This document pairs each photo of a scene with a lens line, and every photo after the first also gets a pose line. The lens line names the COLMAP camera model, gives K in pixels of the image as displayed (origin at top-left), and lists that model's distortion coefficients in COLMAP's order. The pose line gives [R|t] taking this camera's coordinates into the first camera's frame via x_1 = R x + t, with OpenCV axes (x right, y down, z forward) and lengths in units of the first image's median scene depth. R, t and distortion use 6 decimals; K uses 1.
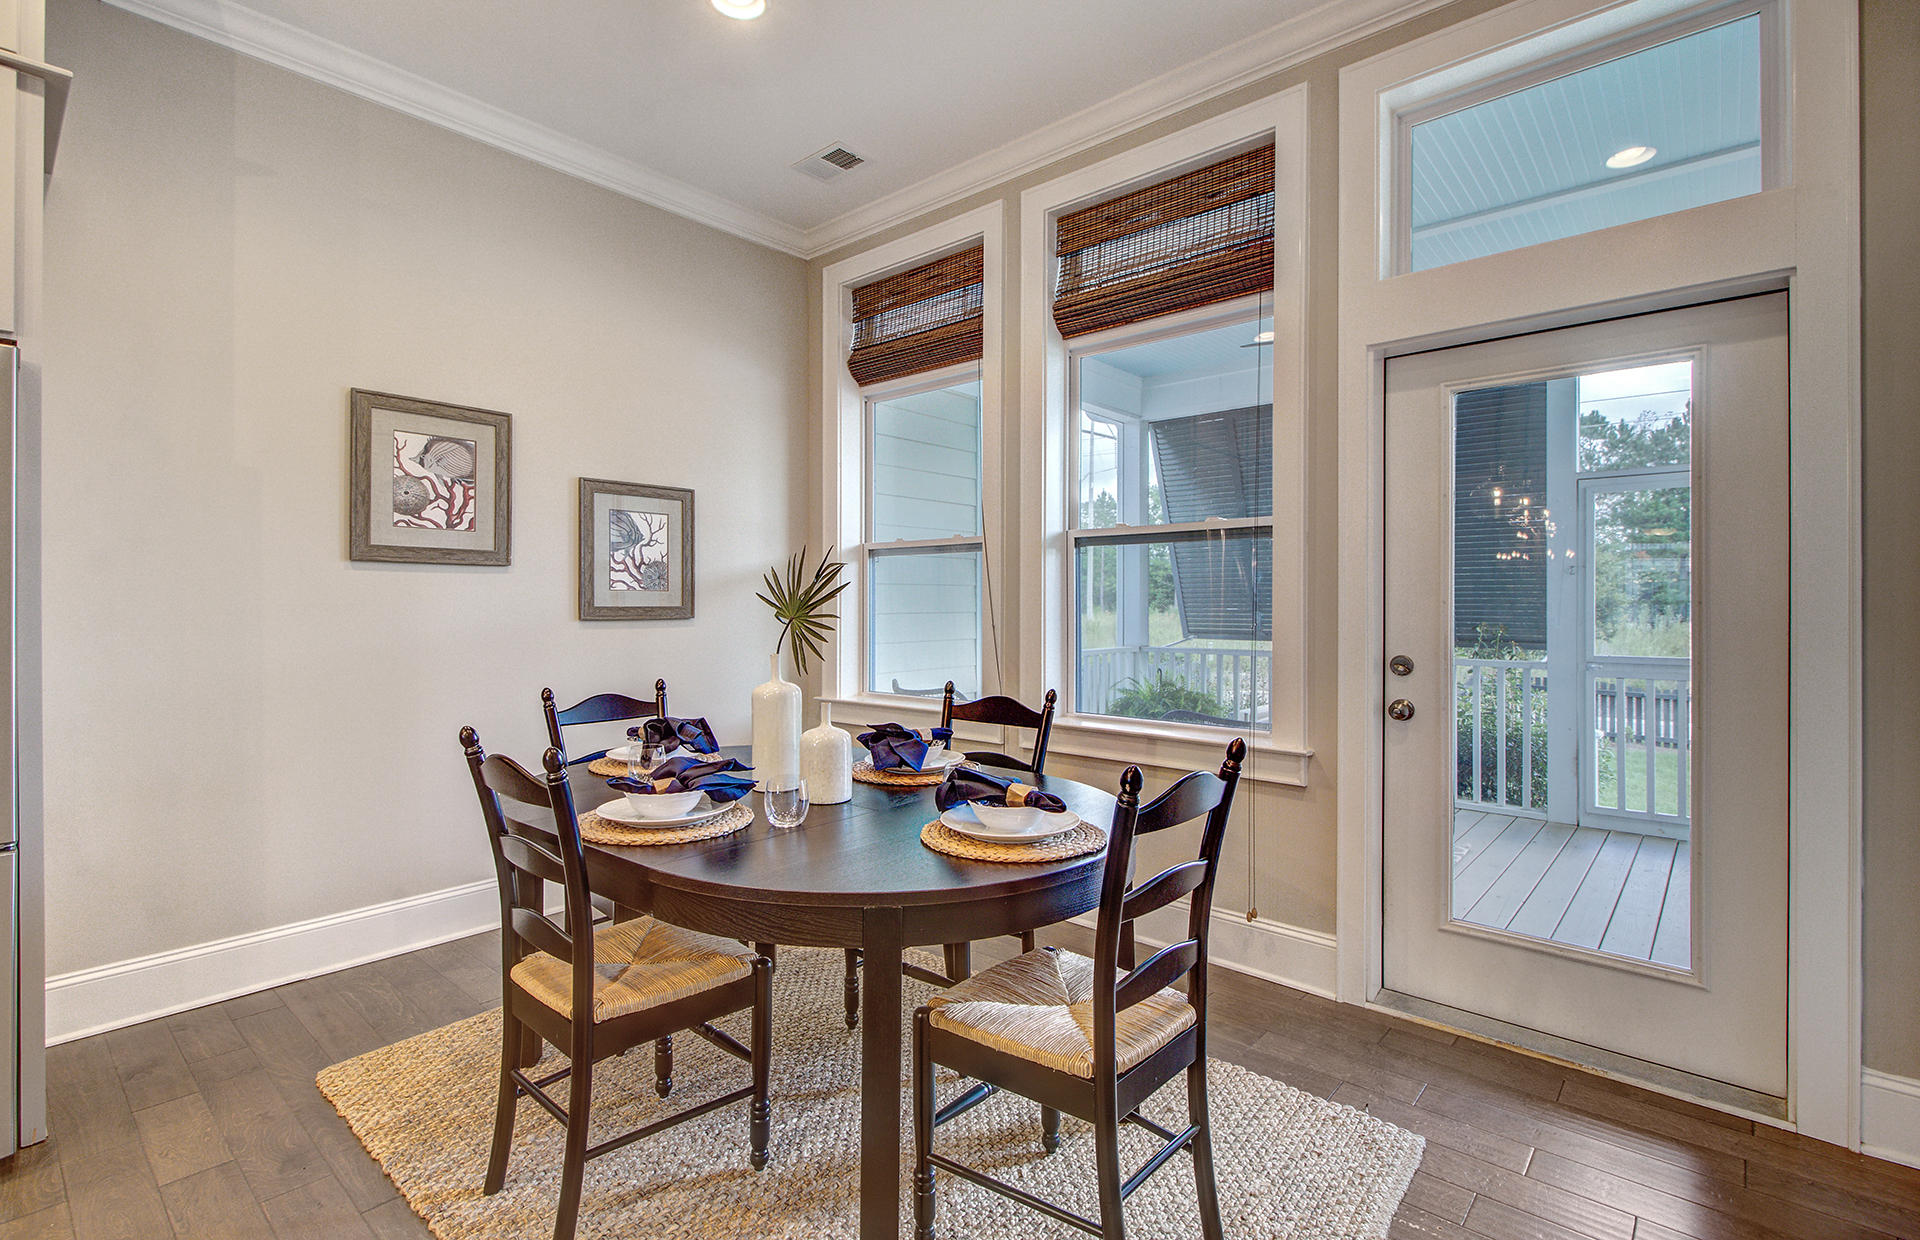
lens RADIAL K [[879.8, 0, 936.3], [0, 879.8, 603.2], [0, 0, 1]] dist [0.007180, -0.000801]
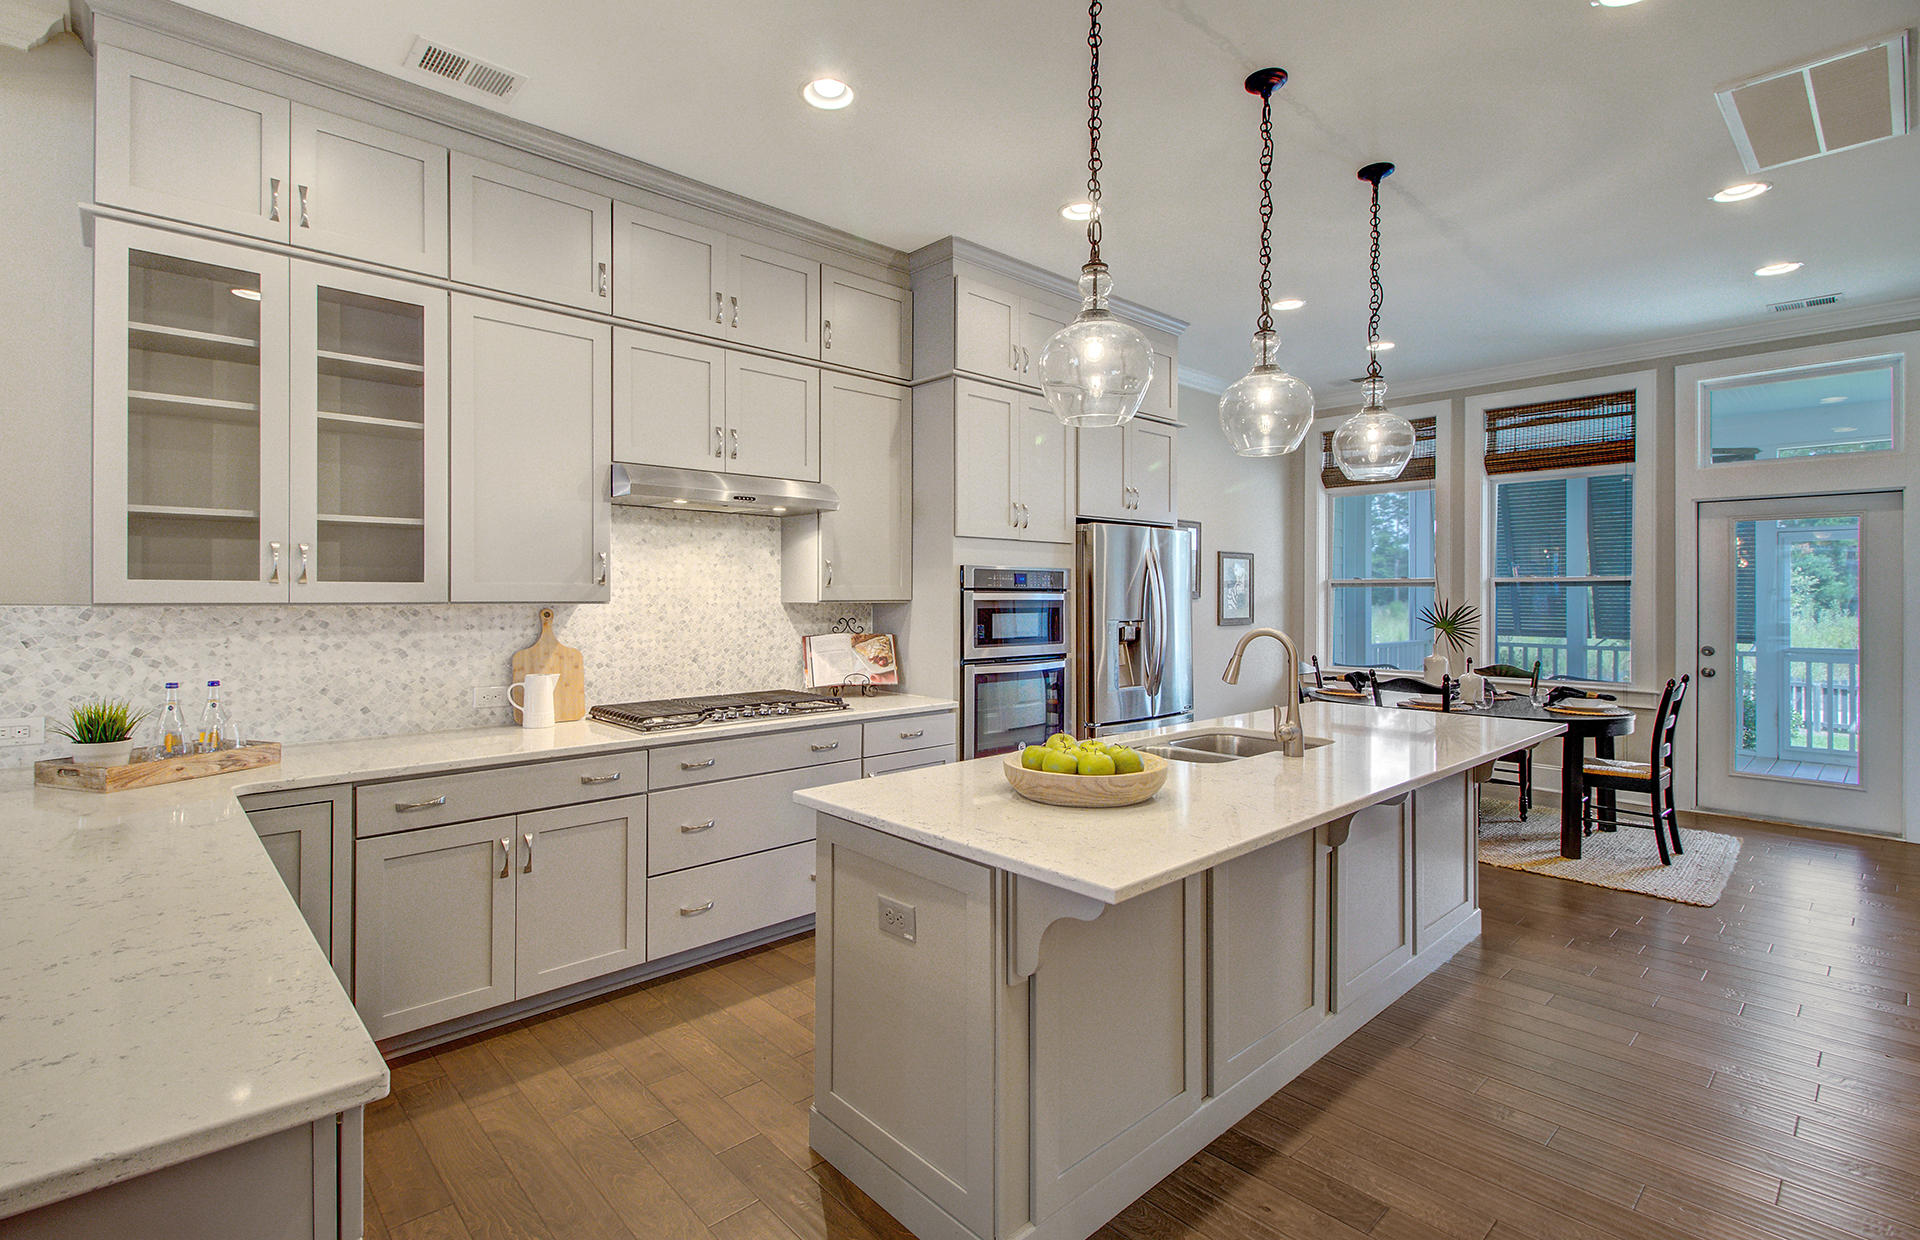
lens RADIAL K [[879.8, 0, 949.5], [0, 879.8, 600.5], [0, 0, 1]] dist [0.007180, -0.000801]
pose [[0.995787, 0.000145, -0.091692, -0.775274], [0.000532, 0.999973, 0.007356, -0.047674], [0.091690, -0.007374, 0.995760, -0.905796]]
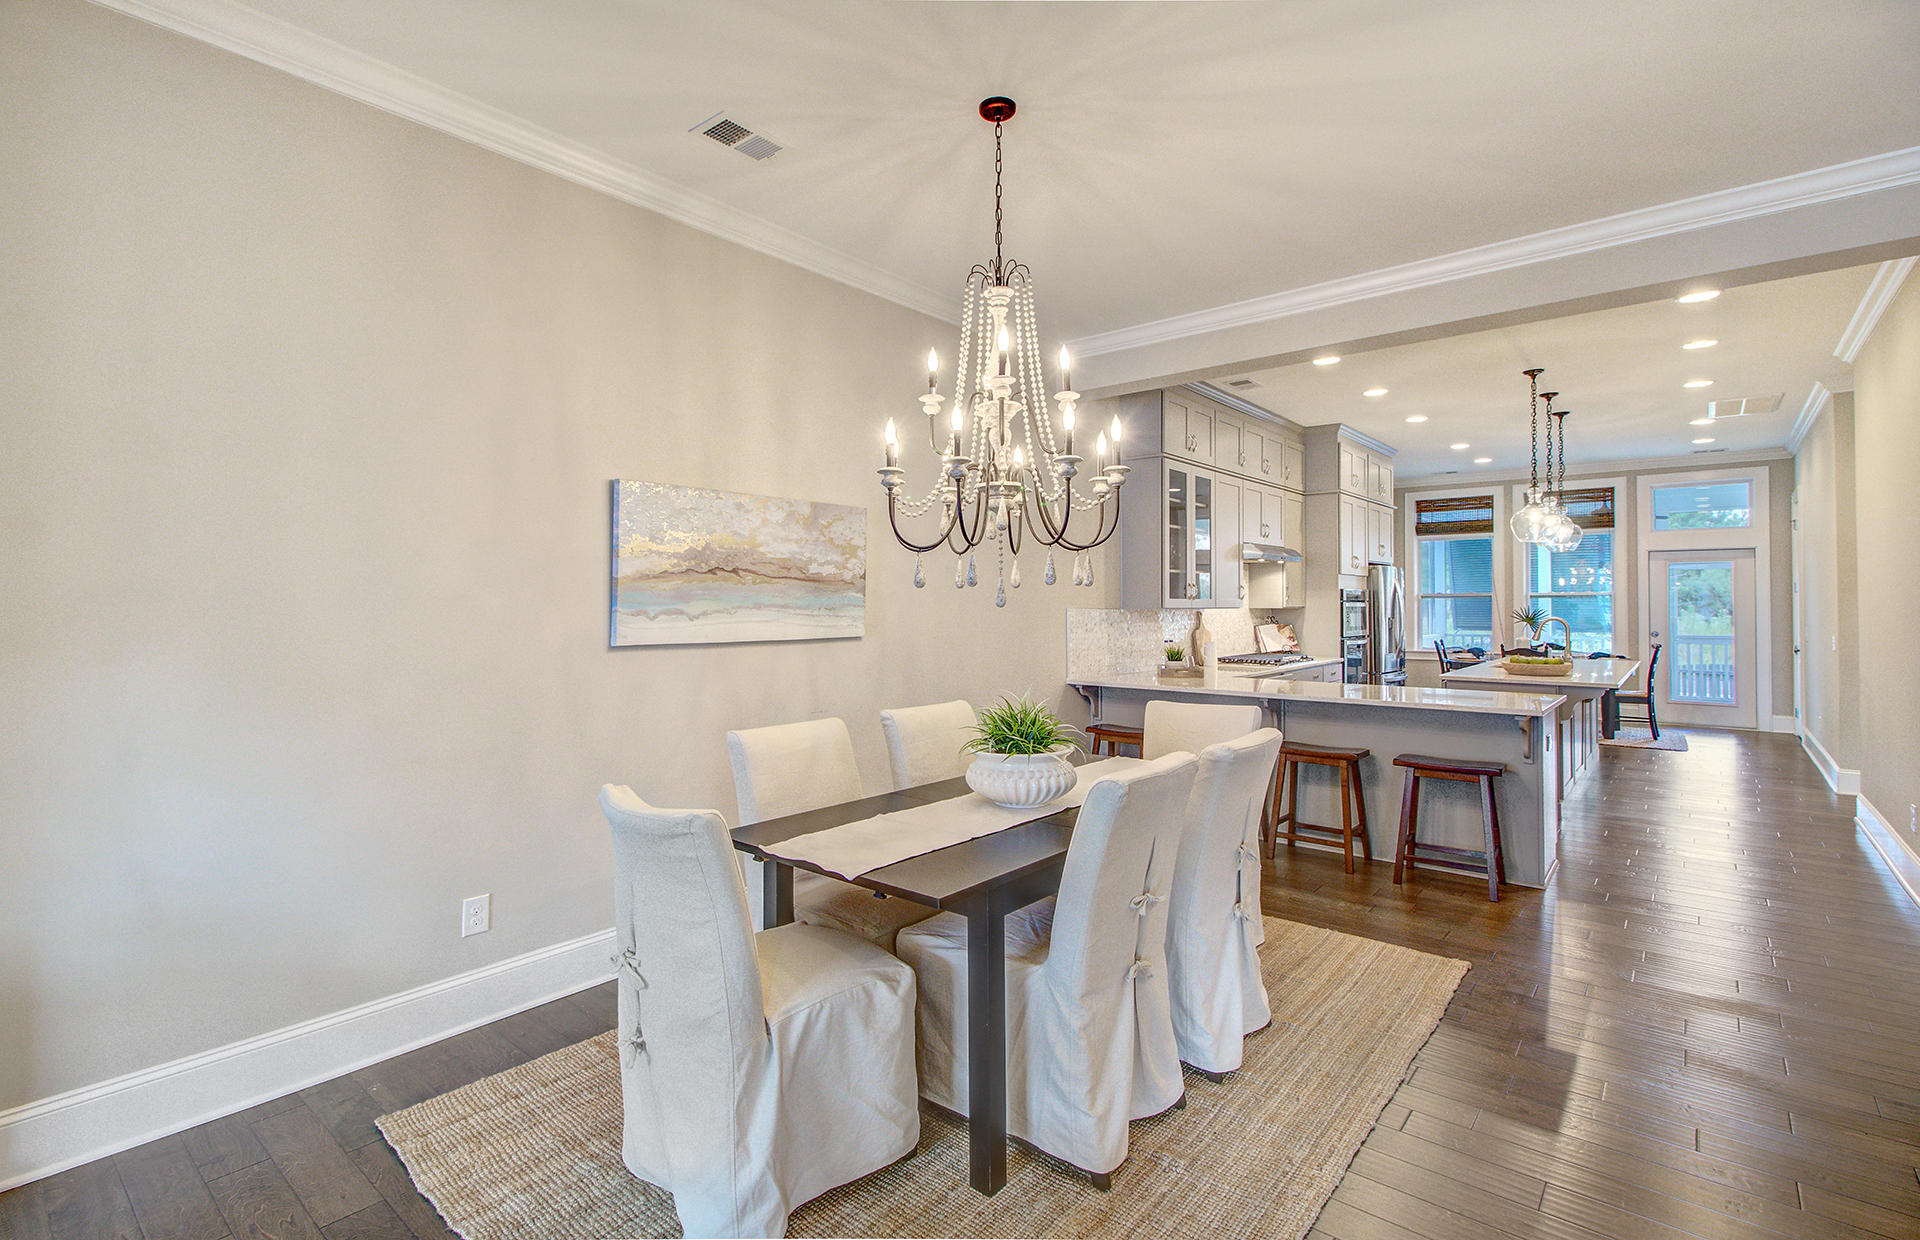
lens RADIAL K [[879.8, 0, 962.1], [0, 879.8, 587.4], [0, 0, 1]] dist [0.007180, -0.000801]
pose [[0.999335, -0.003690, 0.036277, -1.824381], [0.004433, 0.999782, -0.020406, -0.047319], [-0.036194, 0.020553, 0.999133, -1.890596]]
